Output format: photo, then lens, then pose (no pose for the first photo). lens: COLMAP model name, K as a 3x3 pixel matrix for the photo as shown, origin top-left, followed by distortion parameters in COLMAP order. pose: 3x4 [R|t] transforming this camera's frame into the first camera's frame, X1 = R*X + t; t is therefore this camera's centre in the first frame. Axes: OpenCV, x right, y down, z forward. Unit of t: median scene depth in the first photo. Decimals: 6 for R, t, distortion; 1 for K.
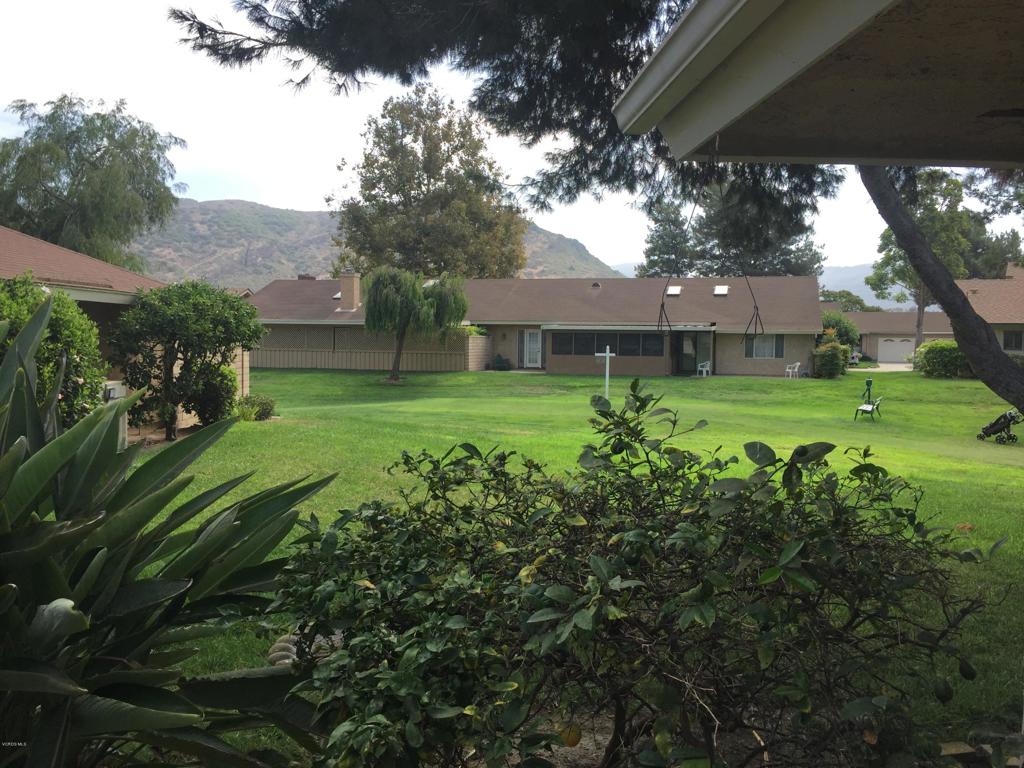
lens RADIAL K [[884.3, 0, 512.0], [0, 884.3, 384.0], [0, 0, 1]] dist [0.096771, -0.189051]
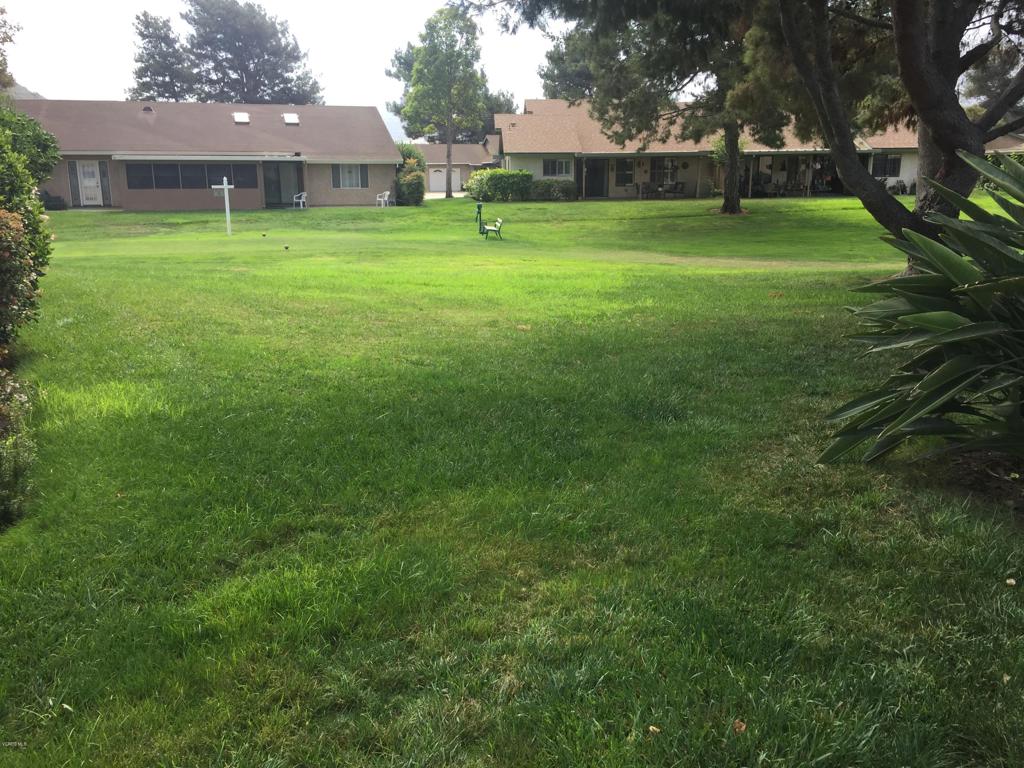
lens RADIAL K [[884.3, 0, 512.0], [0, 884.3, 384.0], [0, 0, 1]] dist [0.096771, -0.189051]
pose [[0.807462, -0.151426, 0.570154, -0.181196], [0.045452, 0.979591, 0.195797, 0.000057], [-0.588166, -0.132184, 0.797864, 0.025382]]
